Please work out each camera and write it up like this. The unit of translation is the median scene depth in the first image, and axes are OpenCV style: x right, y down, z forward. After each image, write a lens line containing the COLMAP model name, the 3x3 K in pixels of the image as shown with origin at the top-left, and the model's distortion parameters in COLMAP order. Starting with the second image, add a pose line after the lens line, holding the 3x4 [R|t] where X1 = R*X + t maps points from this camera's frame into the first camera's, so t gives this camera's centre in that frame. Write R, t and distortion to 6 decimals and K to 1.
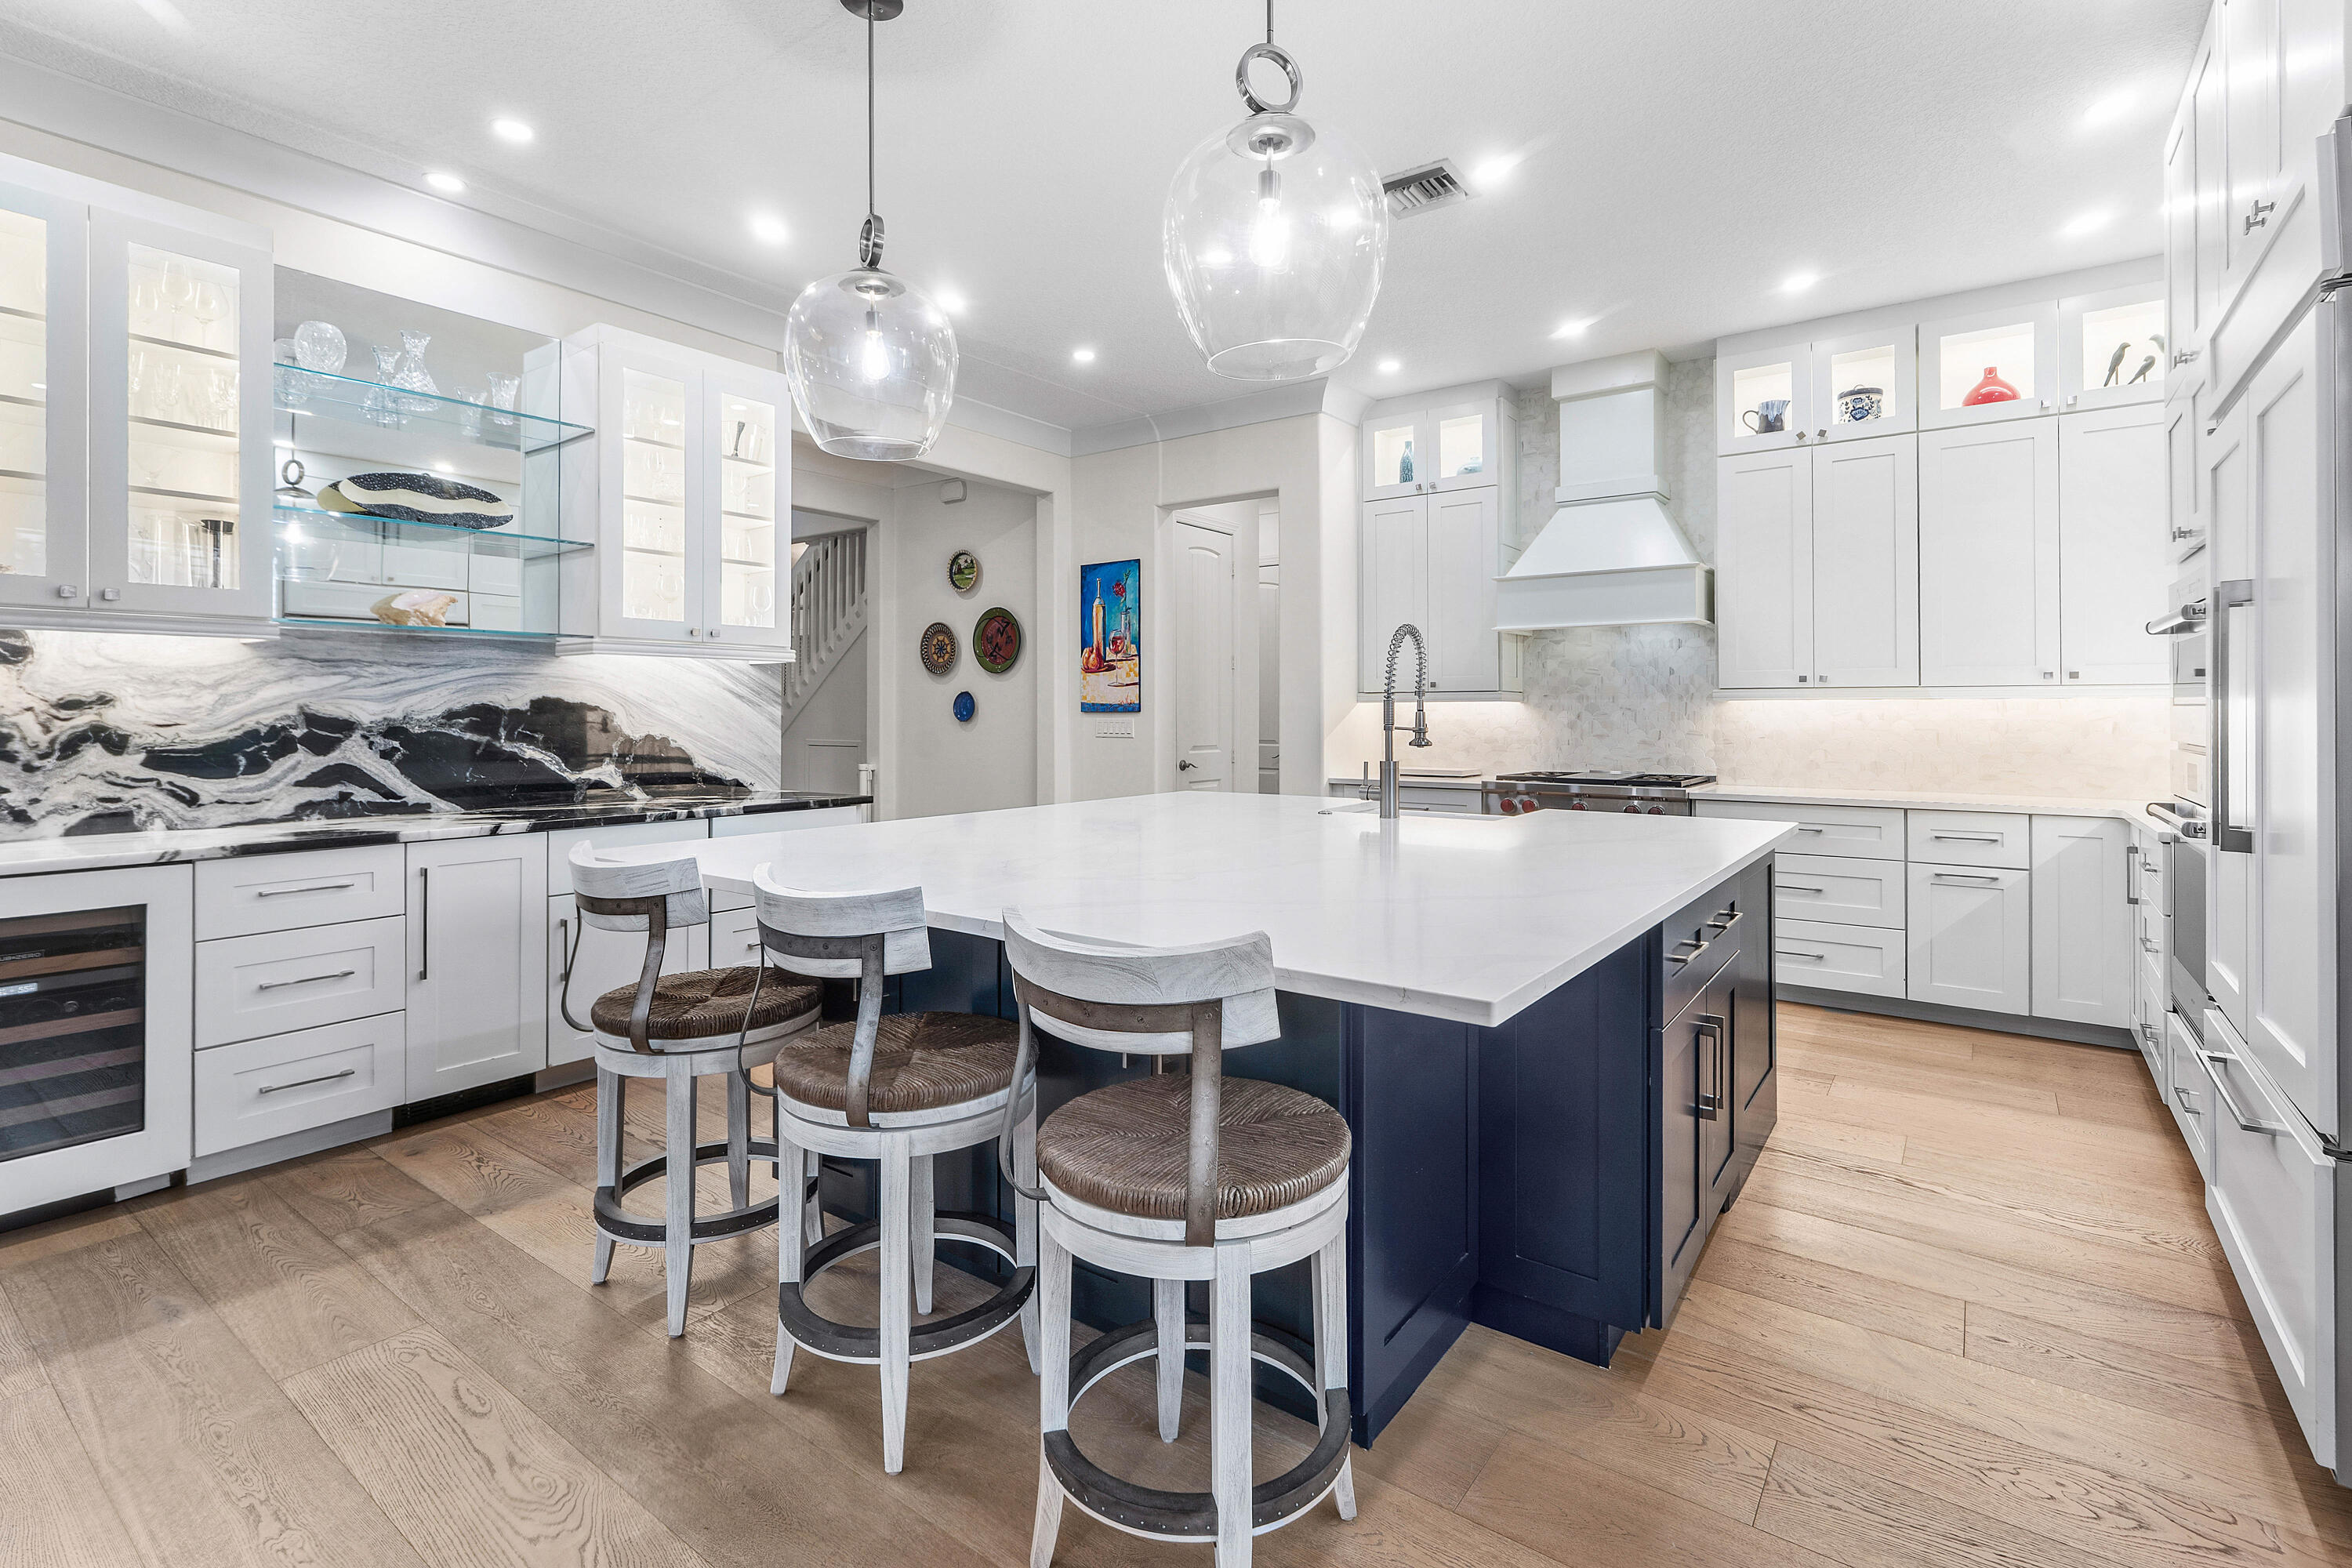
lens RADIAL K [[1083.5, 0, 1145.7], [0, 1083.5, 718.8], [0, 0, 1]] dist [-0.003294, -0.000170]
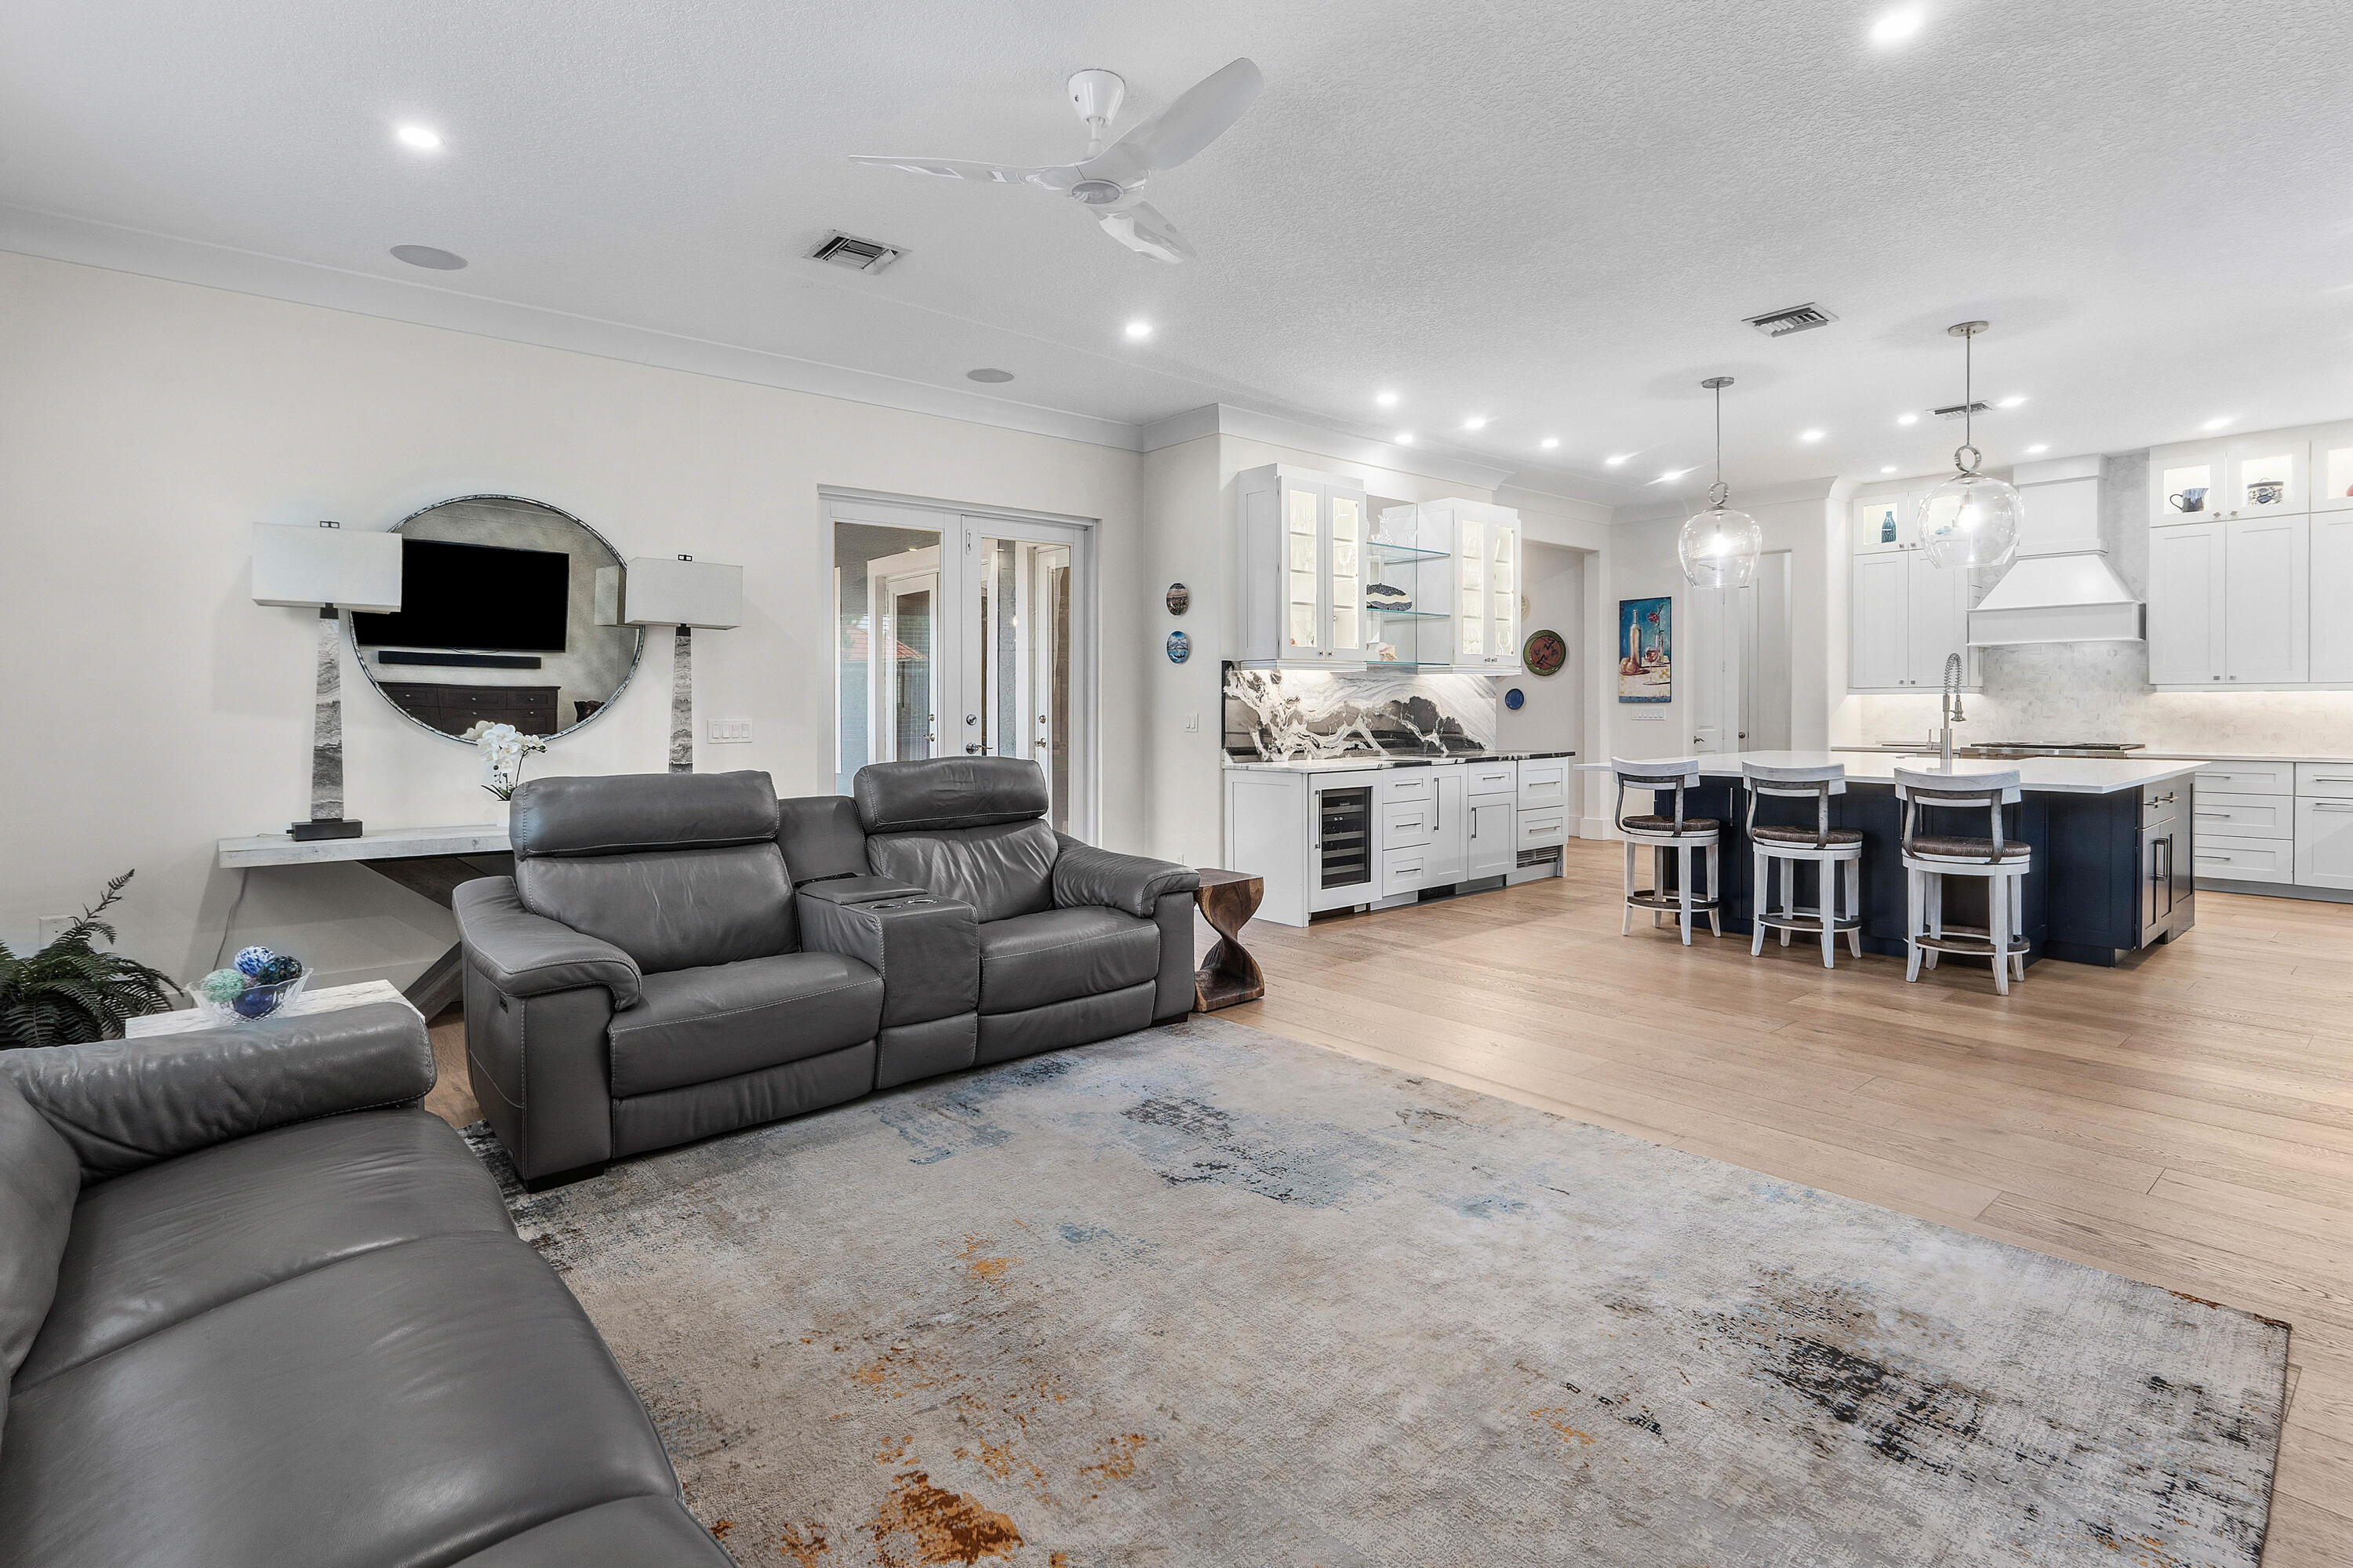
lens RADIAL K [[1084.0, 0, 1151.1], [0, 1084.0, 727.2], [0, 0, 1]] dist [-0.003294, -0.000170]
pose [[0.972094, -0.000155, -0.234591, -0.567930], [0.004083, 0.999859, 0.016258, 0.001278], [0.234555, -0.016762, 0.971958, -0.955801]]
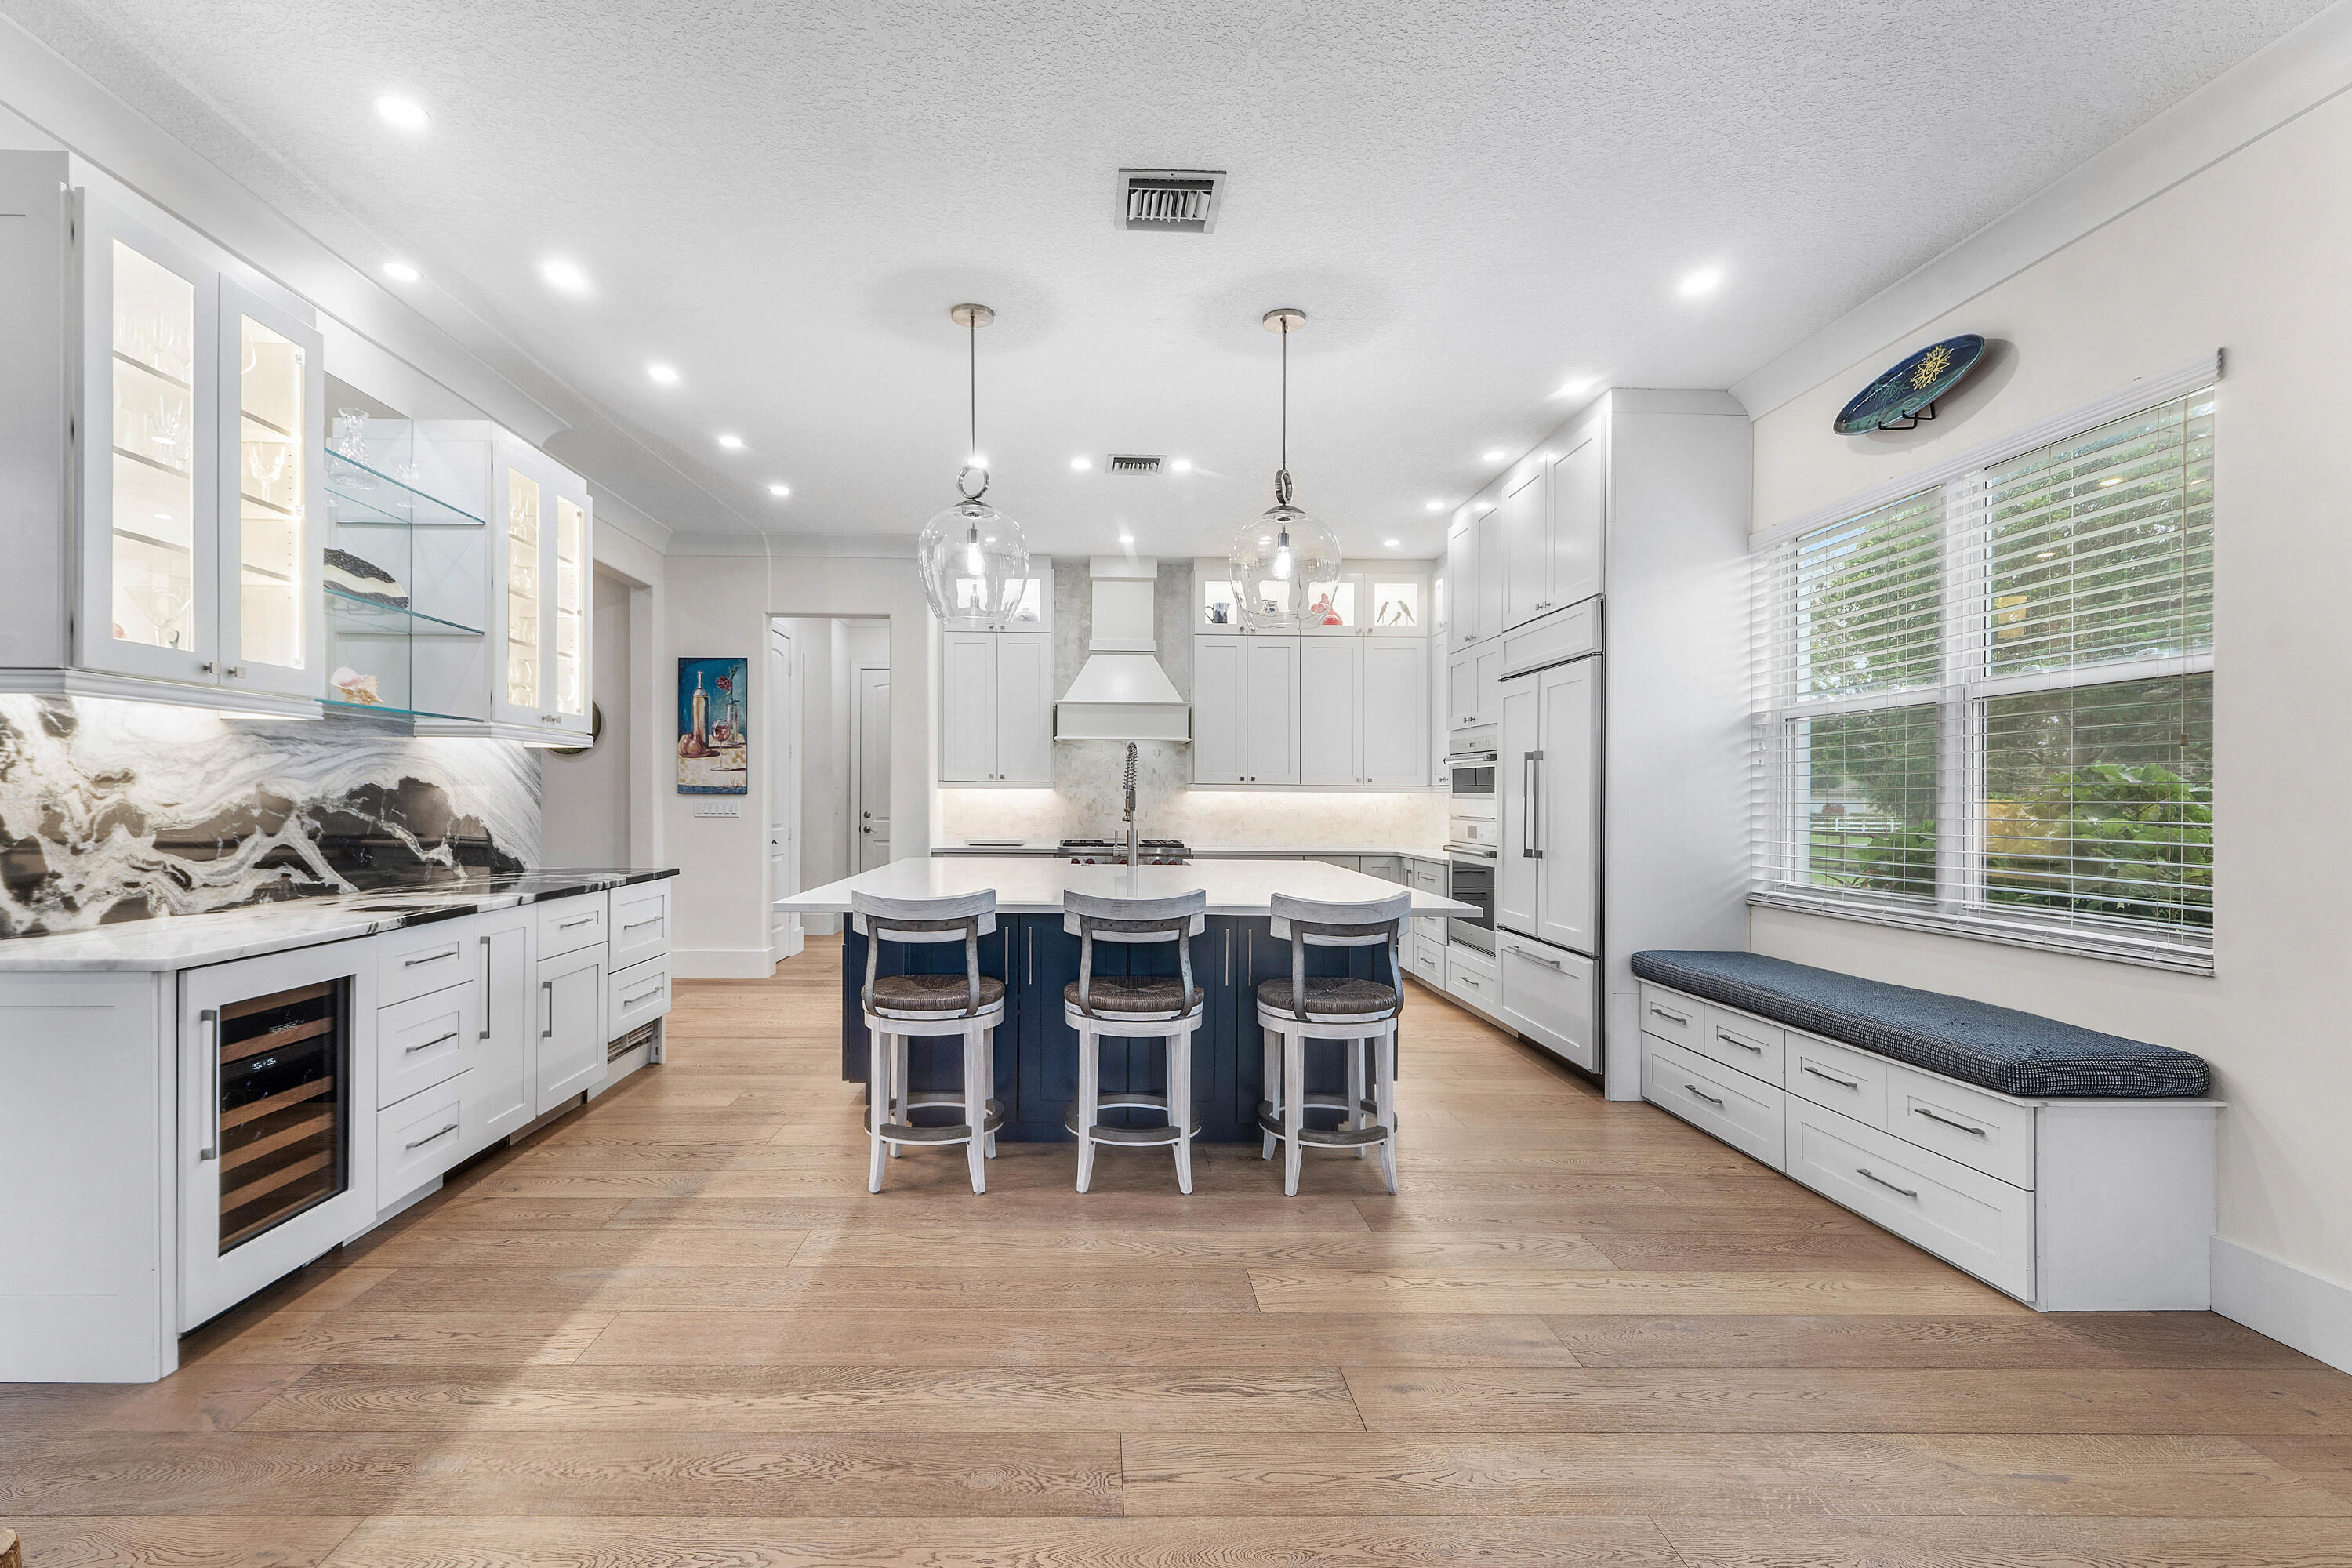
lens RADIAL K [[1083.5, 0, 1087.1], [0, 1083.5, 808.1], [0, 0, 1]] dist [-0.003294, -0.000170]
pose [[0.795879, 0.001471, 0.605454, -0.673076], [-0.006400, 0.999962, 0.005982, -0.001460], [-0.605422, -0.008636, 0.795858, -0.184966]]
